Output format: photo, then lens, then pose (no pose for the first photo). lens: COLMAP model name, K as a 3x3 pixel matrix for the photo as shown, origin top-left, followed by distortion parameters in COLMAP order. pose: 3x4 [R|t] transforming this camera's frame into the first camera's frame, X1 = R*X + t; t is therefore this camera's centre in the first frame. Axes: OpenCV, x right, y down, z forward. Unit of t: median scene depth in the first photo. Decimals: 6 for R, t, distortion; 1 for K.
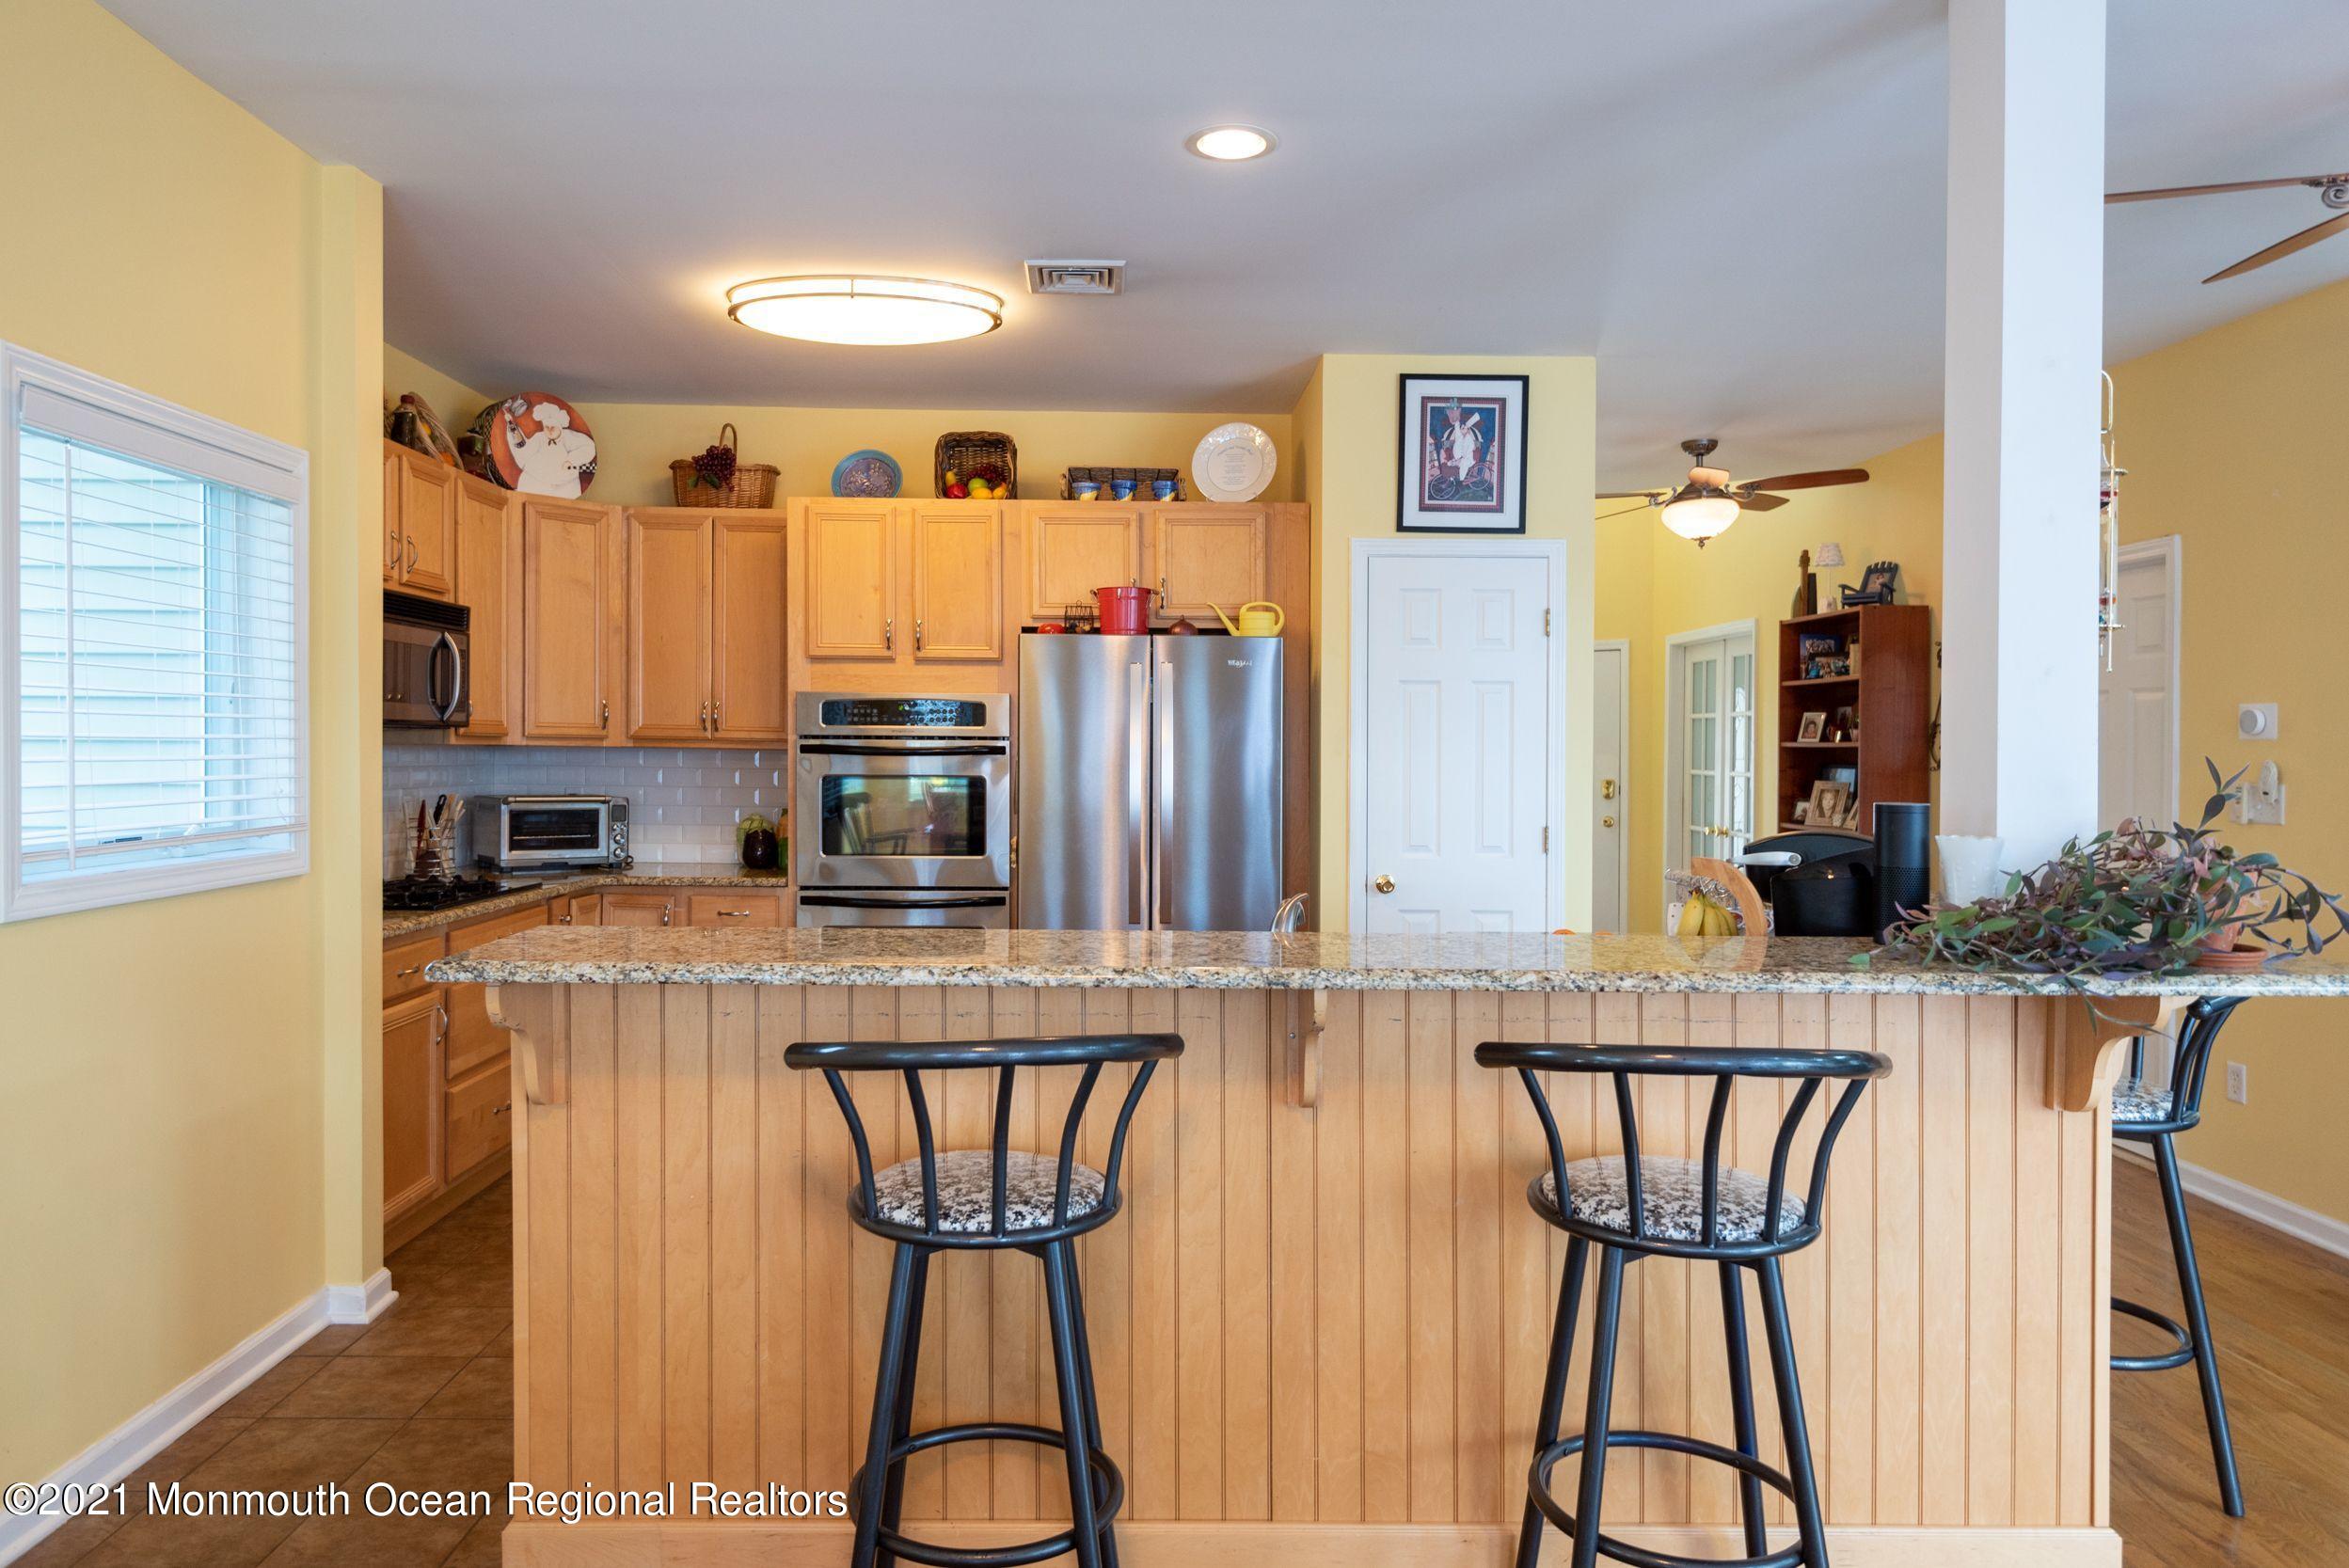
lens RADIAL K [[1491.6, 0, 1122.8], [0, 1491.6, 762.7], [0, 0, 1]] dist [0.029511, -0.001629]
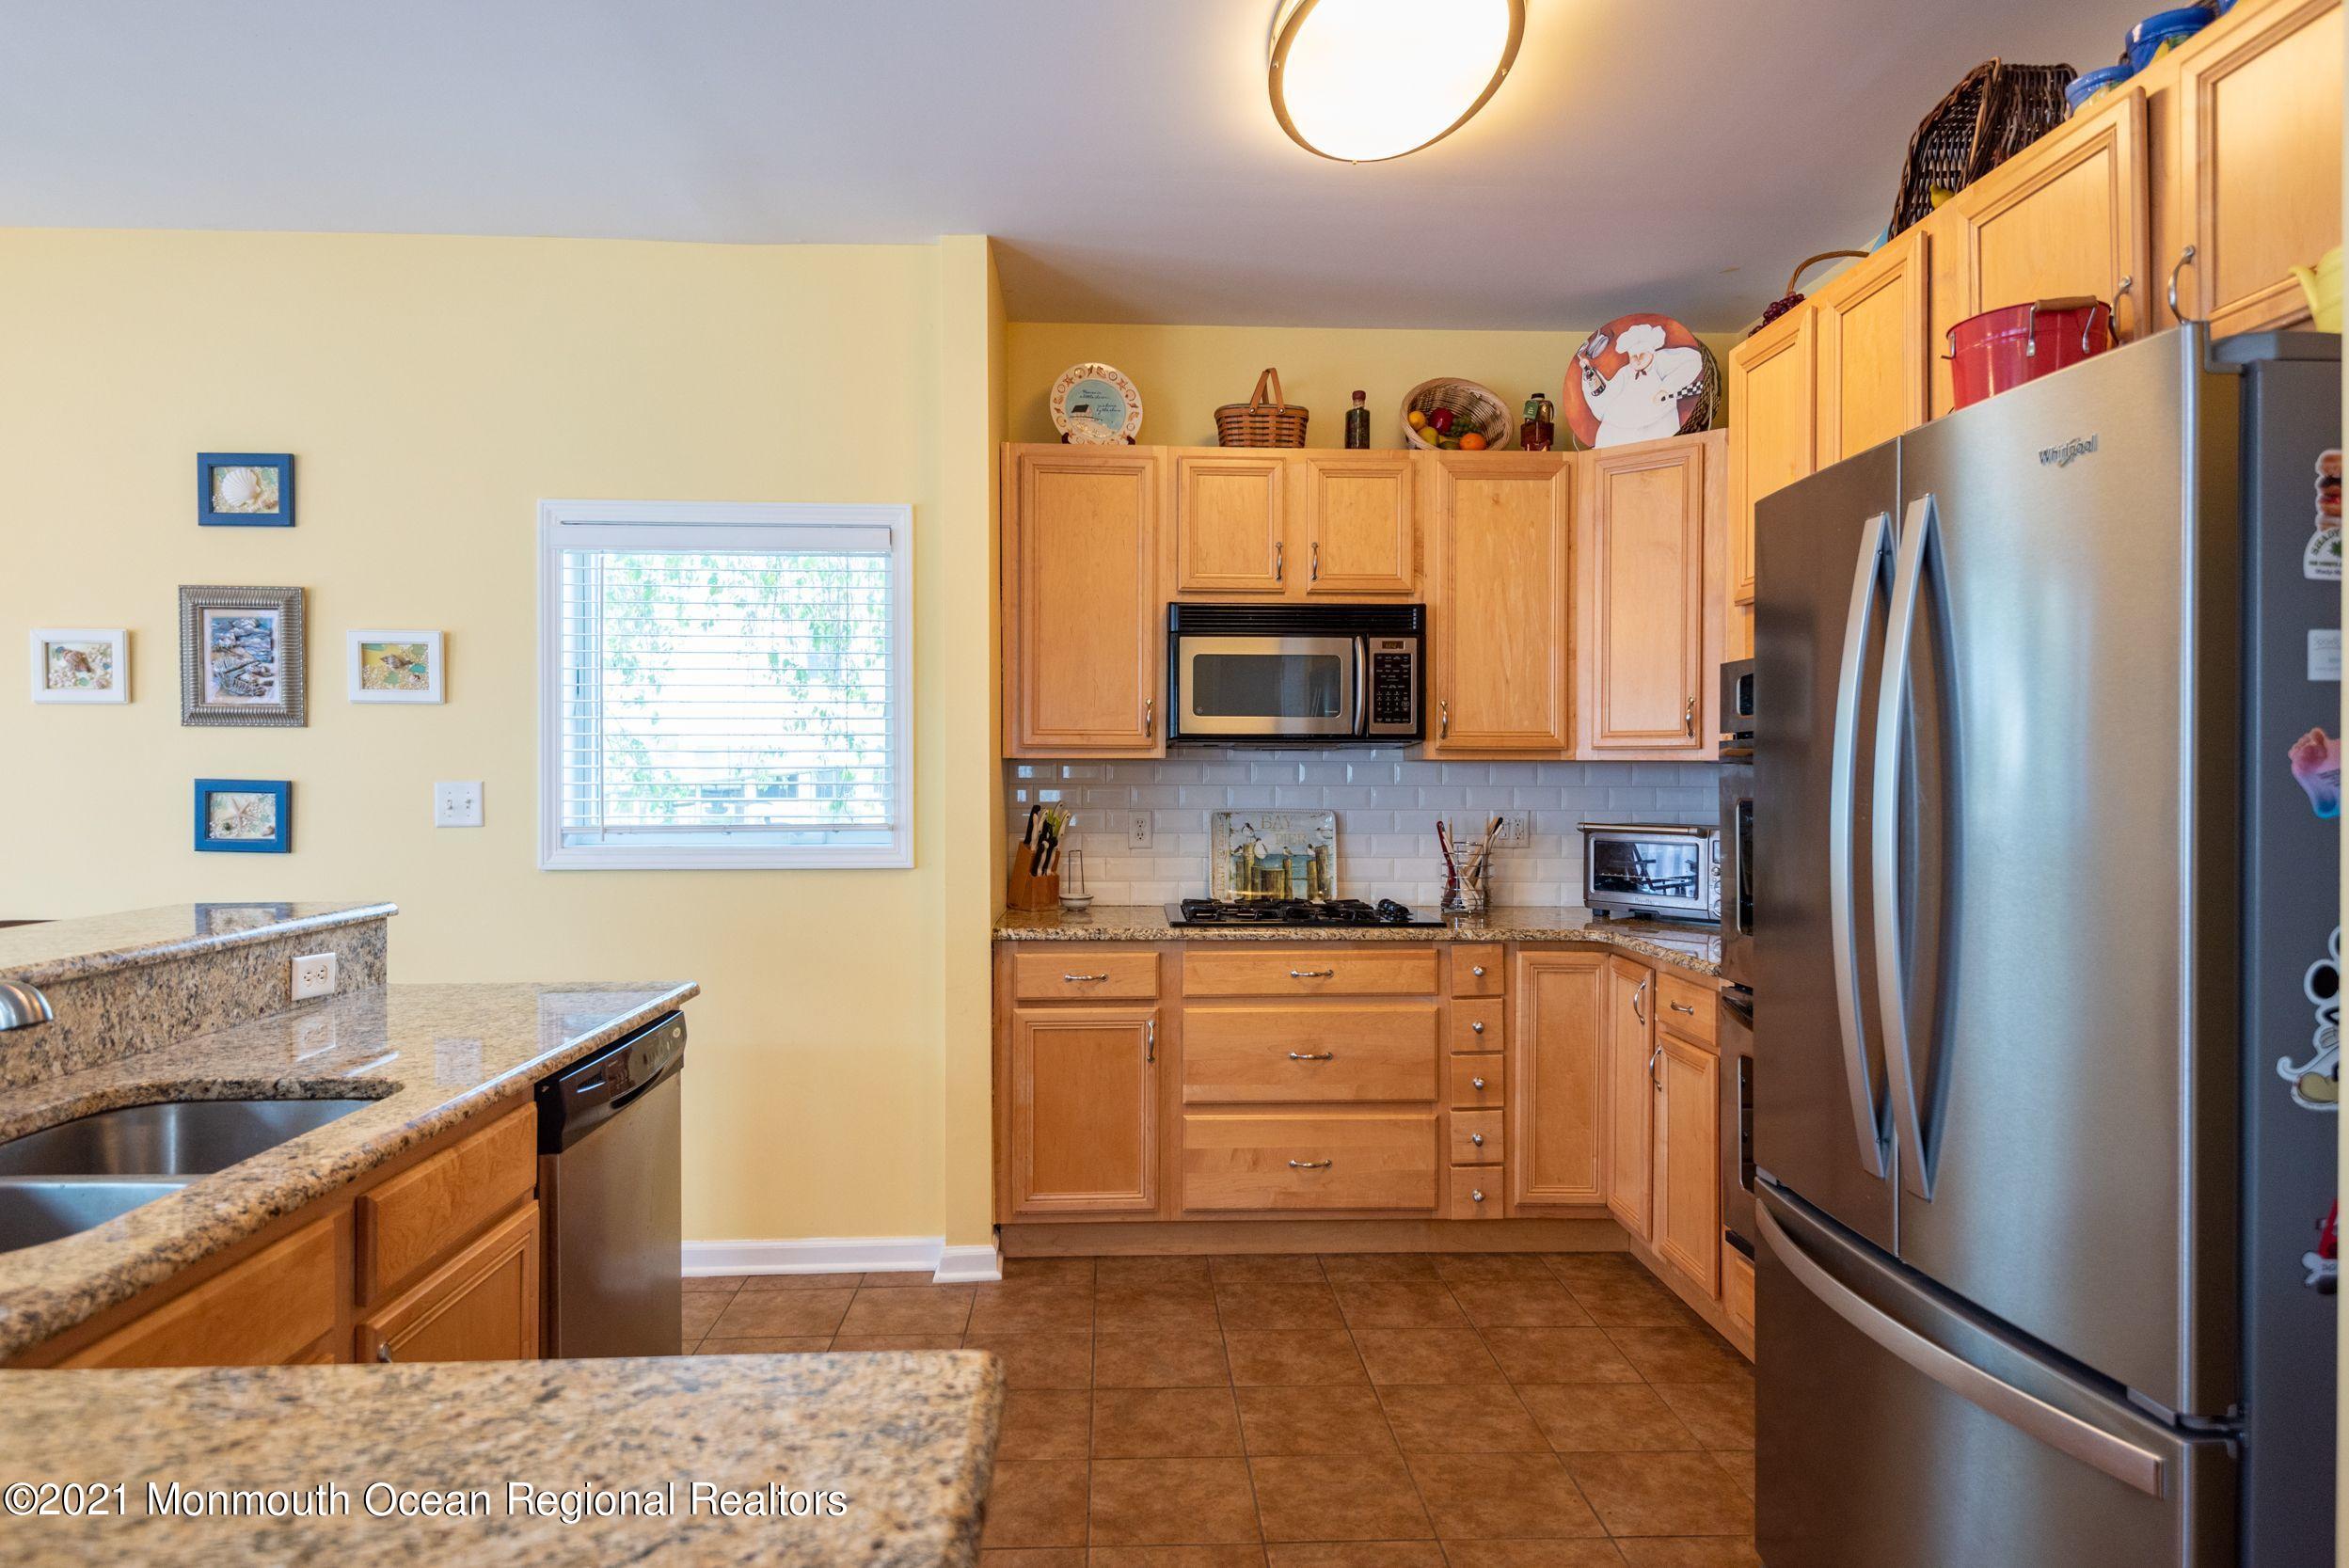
lens RADIAL K [[1373.8, 0, 1178.9], [0, 1373.8, 771.6], [0, 0, 1]] dist [-0.000054, 0.004761]
pose [[0.036434, -0.011846, -0.999266, 0.360610], [-0.010393, 0.999871, -0.012232, 0.007086], [0.999282, 0.010831, 0.036306, 0.806392]]
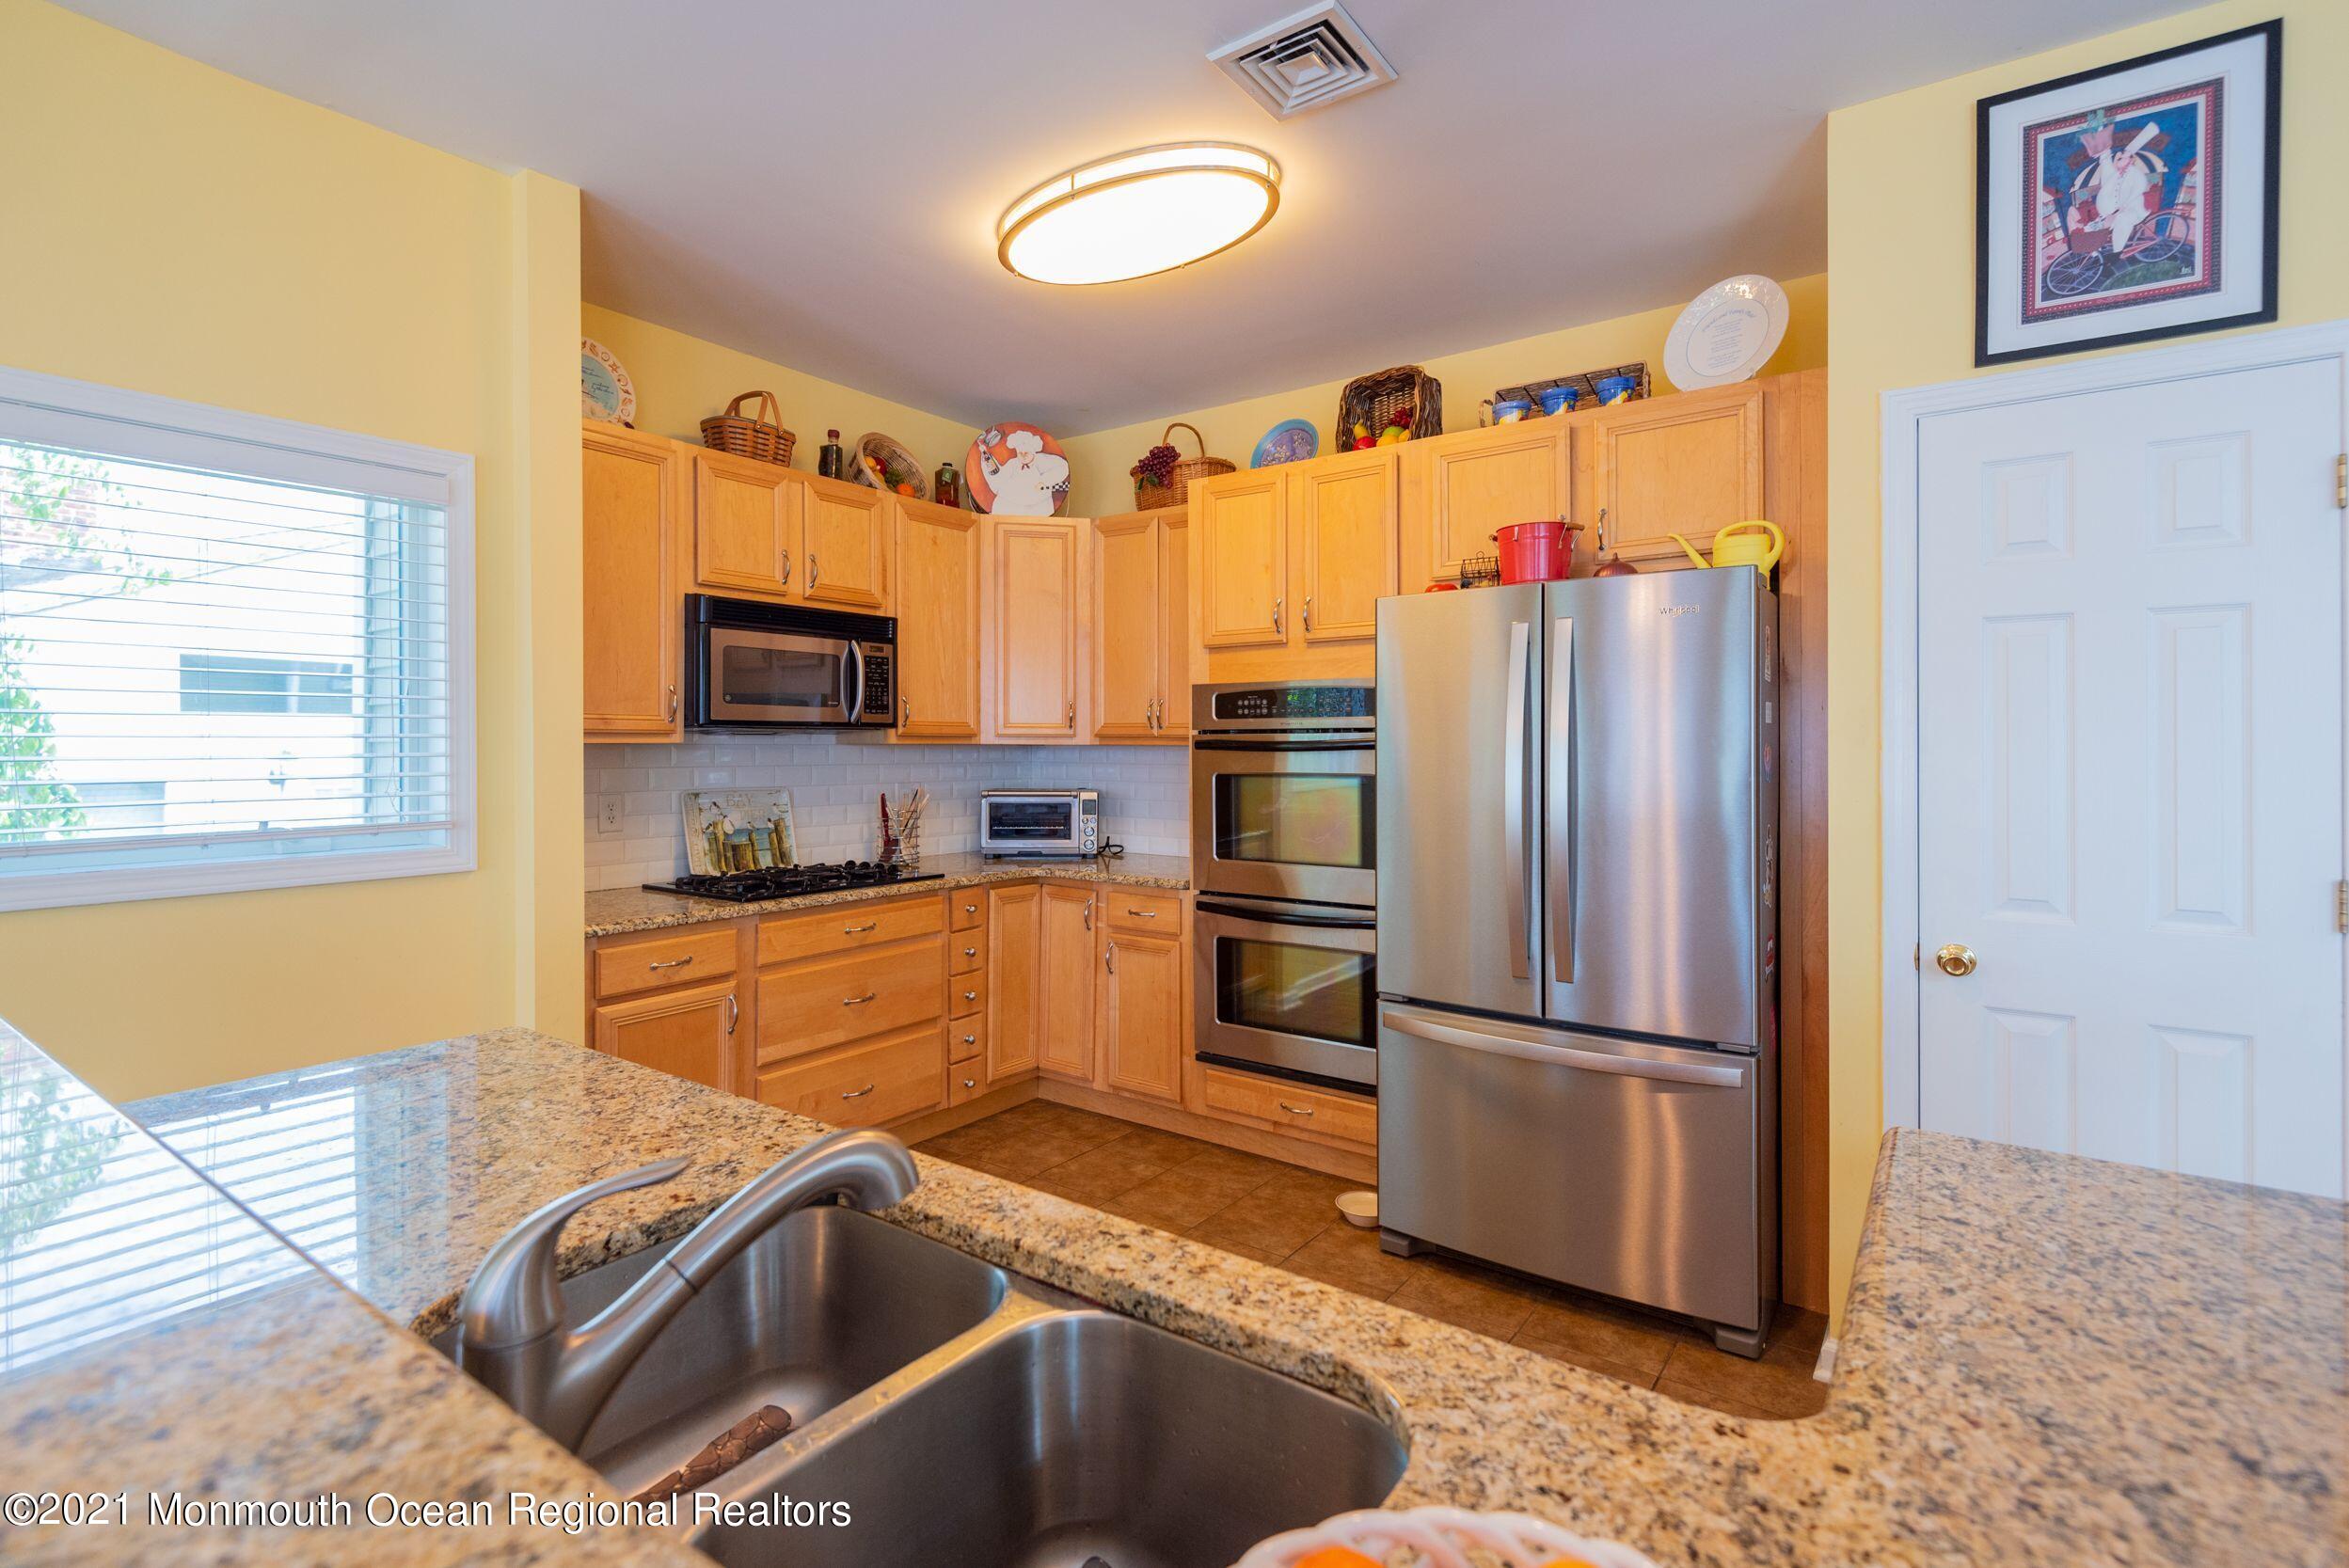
lens RADIAL K [[1076.4, 0, 1153.1], [0, 1076.4, 736.5], [0, 0, 1]] dist [0.022198, -0.014263]
pose [[0.805701, -0.012021, -0.592200, 0.174126], [0.000555, 0.999809, -0.019539, -0.001310], [0.592322, 0.015414, 0.805554, 0.466238]]
